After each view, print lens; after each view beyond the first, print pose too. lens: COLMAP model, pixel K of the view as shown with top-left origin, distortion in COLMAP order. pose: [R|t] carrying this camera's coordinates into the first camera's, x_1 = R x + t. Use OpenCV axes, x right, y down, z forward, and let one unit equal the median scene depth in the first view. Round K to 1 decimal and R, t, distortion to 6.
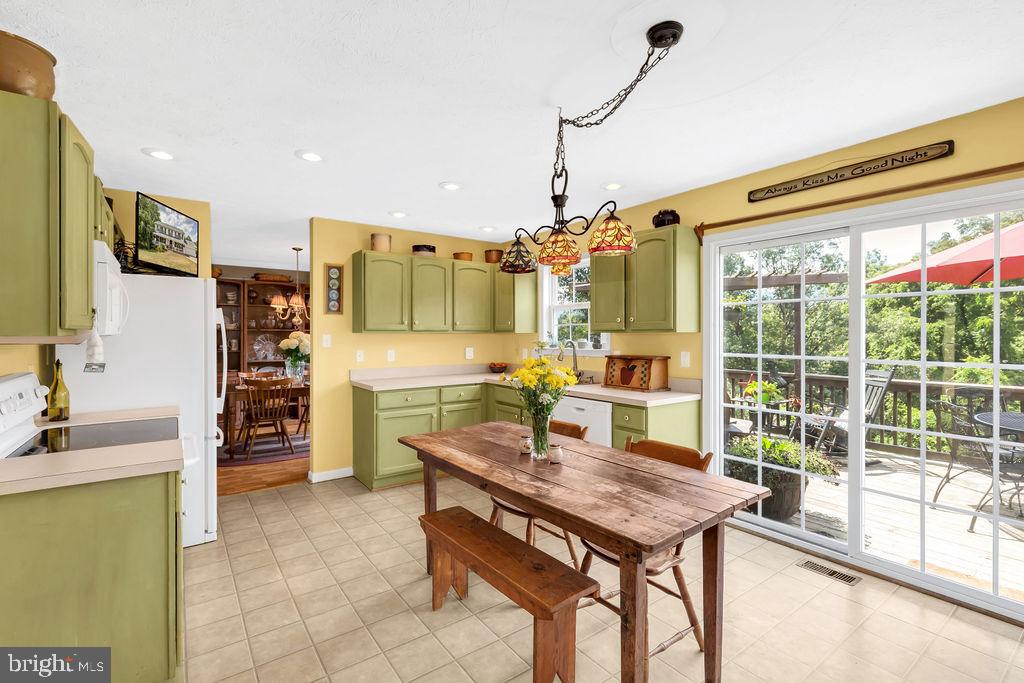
lens RADIAL K [[468.3, 0, 514.6], [0, 468.3, 333.2], [0, 0, 1]] dist [0.001666, 0.000208]
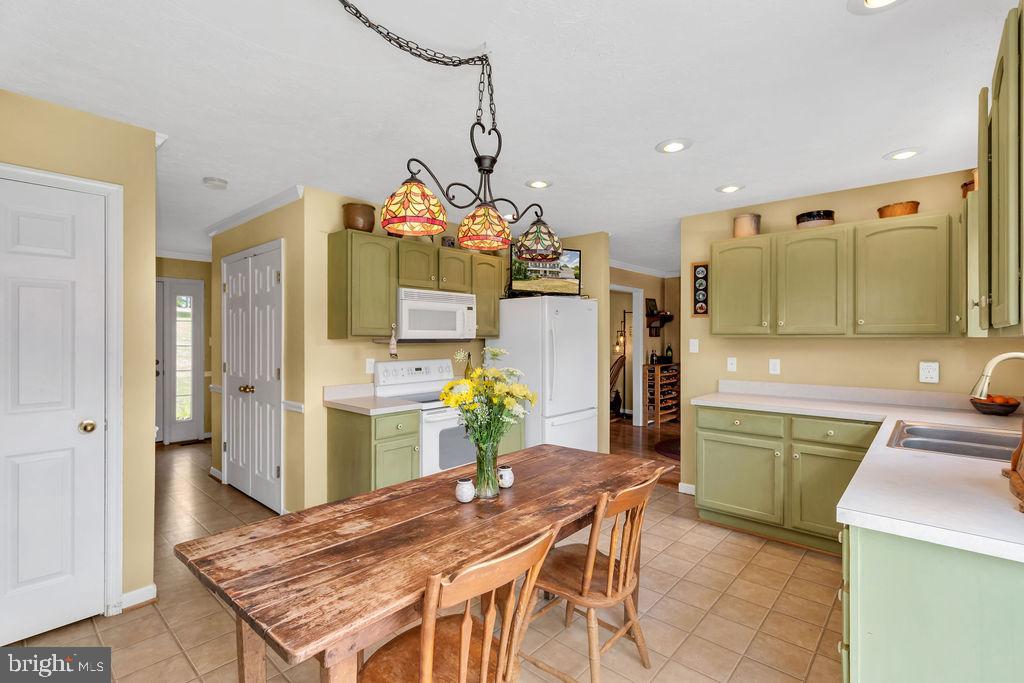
lens RADIAL K [[469.8, 0, 518.4], [0, 469.8, 339.2], [0, 0, 1]] dist [0.001563, -0.000216]
pose [[0.213207, 0.004800, -0.976995, 0.763475], [-0.001239, 0.999988, 0.004643, -0.002319], [0.977006, 0.000221, 0.213210, 0.795846]]
